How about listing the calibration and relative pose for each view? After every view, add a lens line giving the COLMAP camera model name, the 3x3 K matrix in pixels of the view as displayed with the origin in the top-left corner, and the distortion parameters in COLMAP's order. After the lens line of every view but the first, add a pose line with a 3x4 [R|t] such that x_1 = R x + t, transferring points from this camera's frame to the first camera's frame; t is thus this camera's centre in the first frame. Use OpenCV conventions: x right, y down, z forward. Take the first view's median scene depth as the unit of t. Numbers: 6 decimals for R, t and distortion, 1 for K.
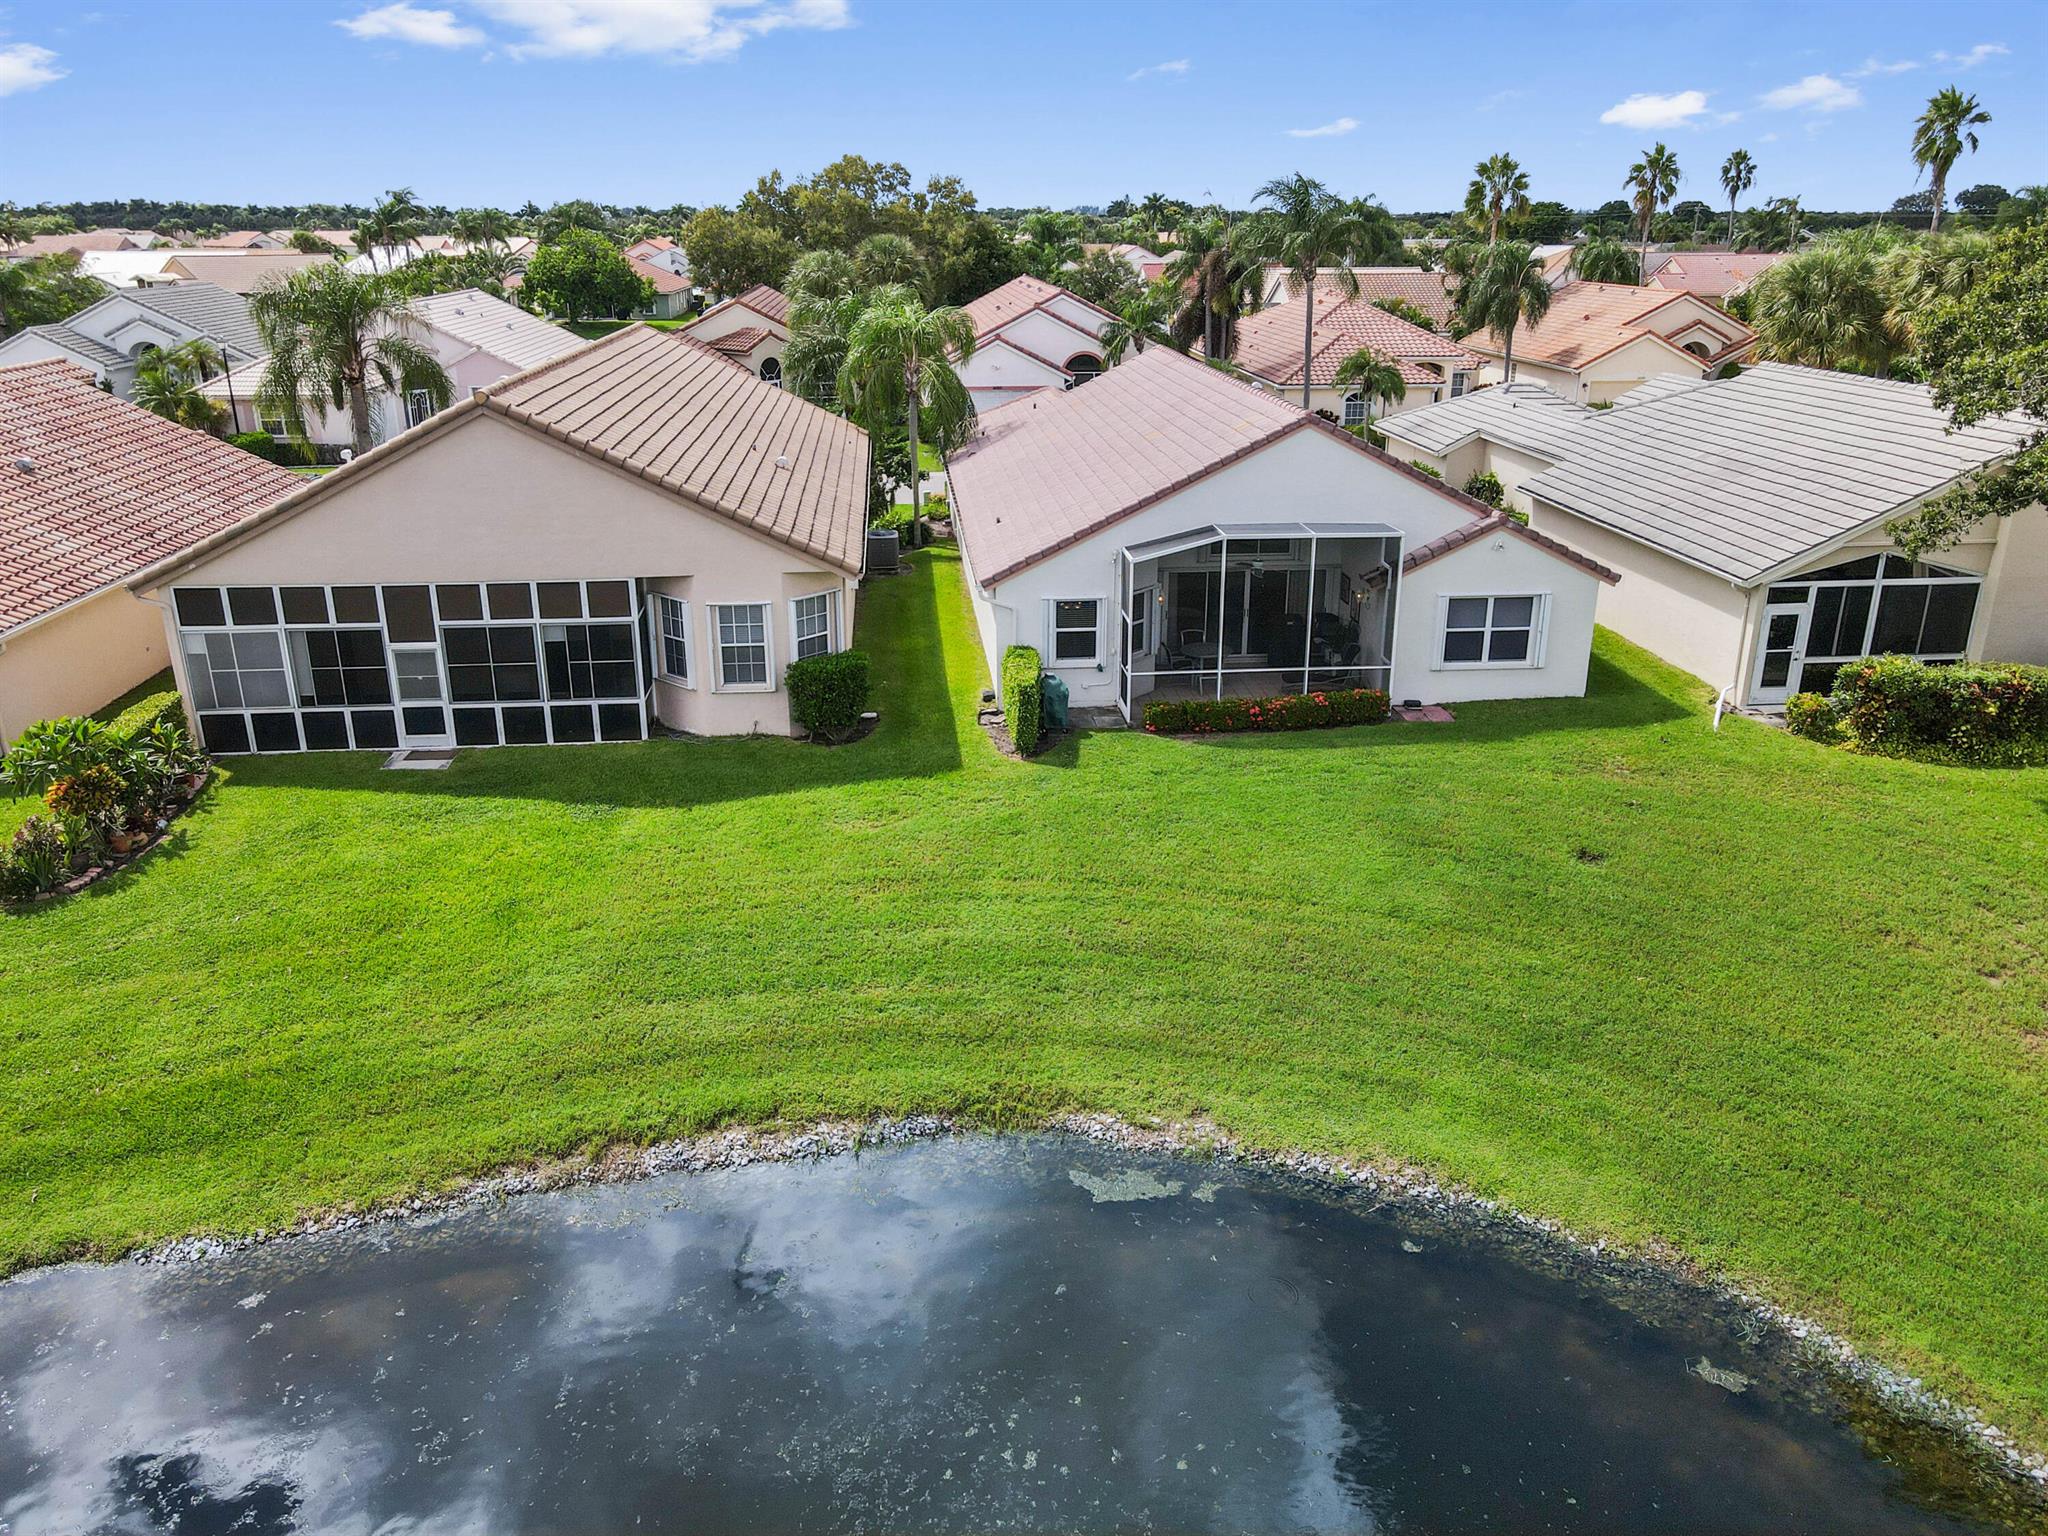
lens RADIAL K [[1492.1, 0, 1032.9], [0, 1492.1, 767.0], [0, 0, 1]] dist [-0.007919, 0.015380]
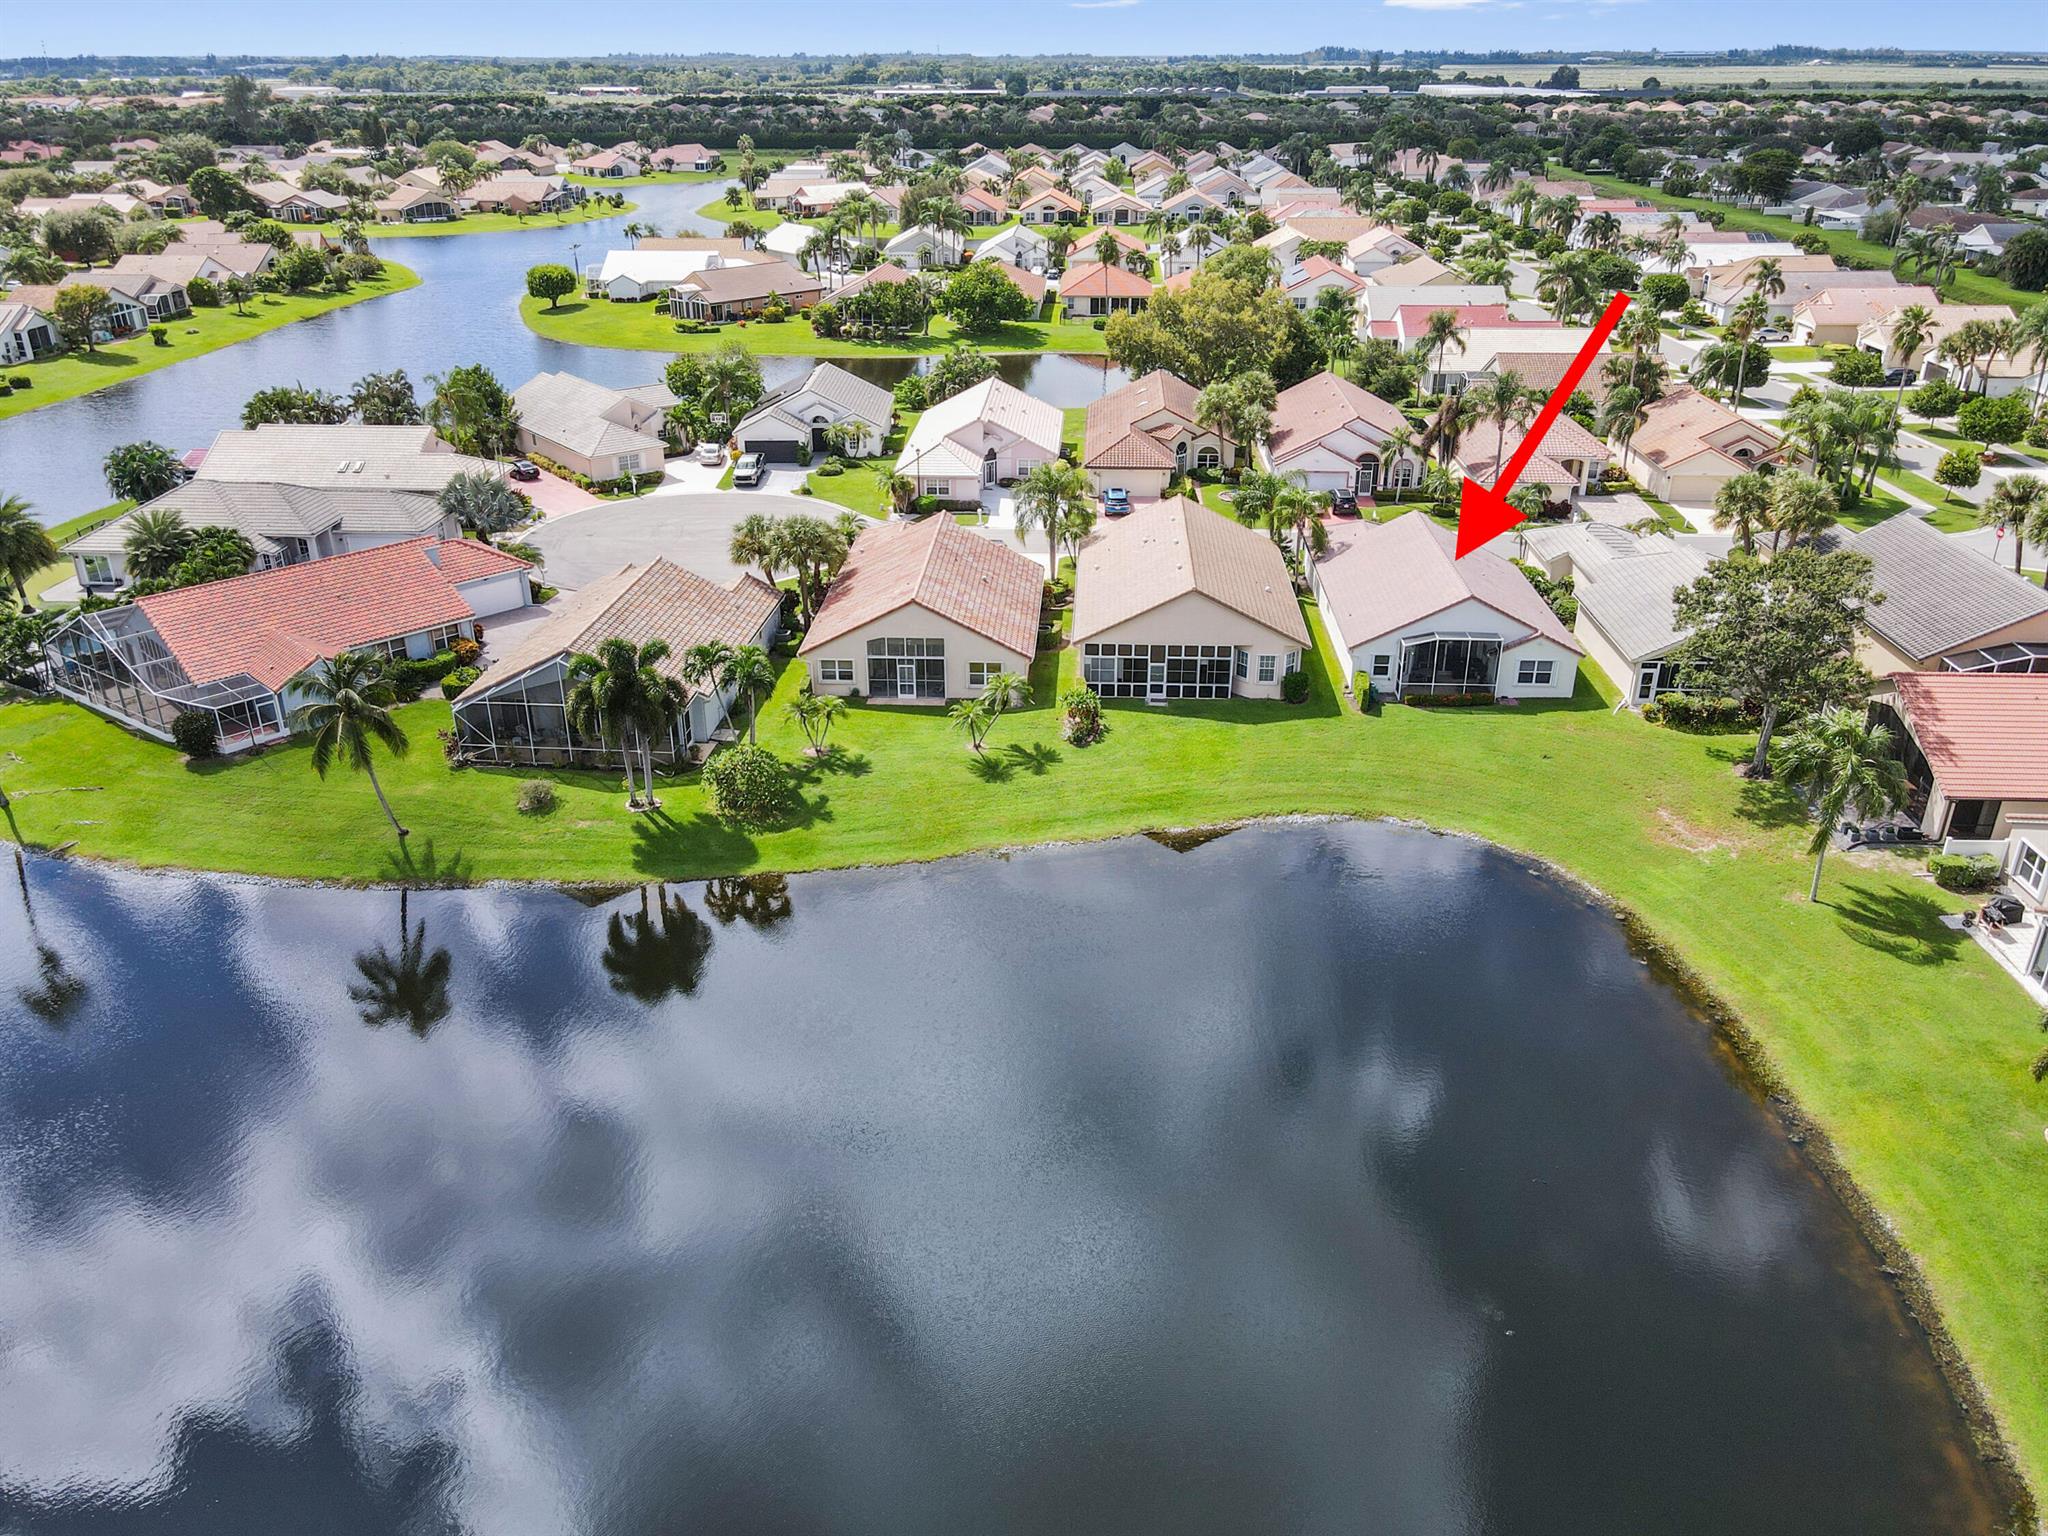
lens RADIAL K [[1492.1, 0, 1020.4], [0, 1492.1, 765.9], [0, 0, 1]] dist [-0.007919, 0.015380]
pose [[0.988709, 0.059146, -0.137684, -0.256587], [-0.045774, 0.994099, 0.098341, -0.156598], [0.142688, -0.090928, 0.985582, -1.962742]]
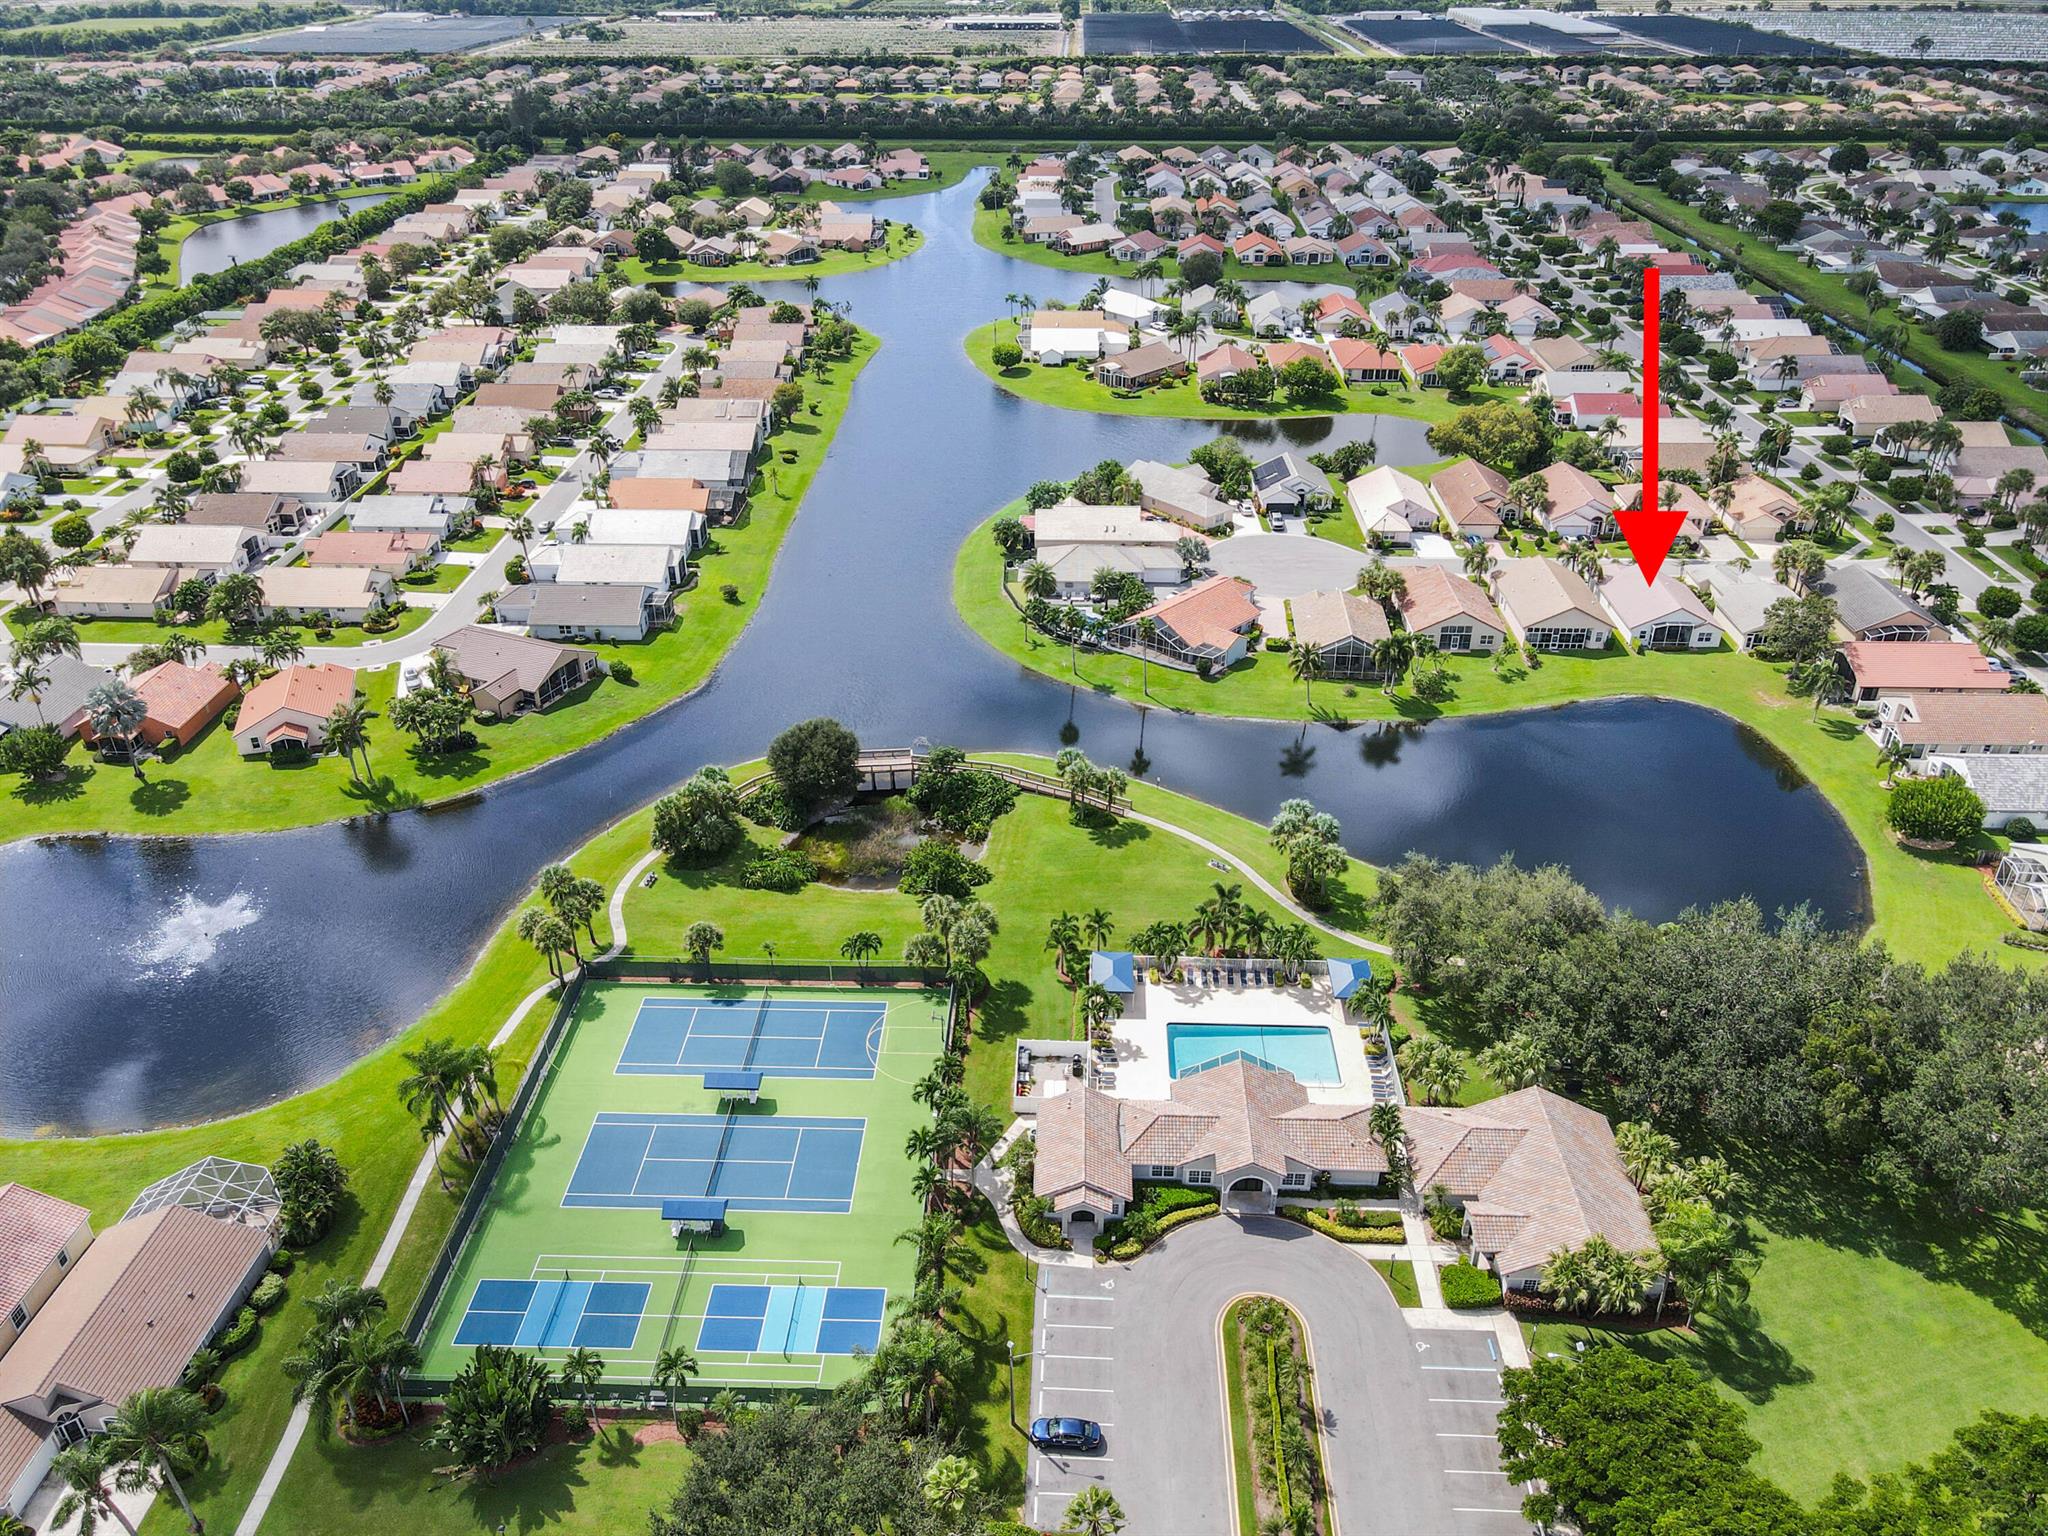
lens RADIAL K [[1492.1, 0, 1018.7], [0, 1492.1, 764.1], [0, 0, 1]] dist [-0.007919, 0.015380]
pose [[0.990789, 0.059884, -0.121455, -2.099708], [-0.037805, 0.983566, 0.176549, -0.653568], [0.130032, -0.170331, 0.976770, -6.669816]]
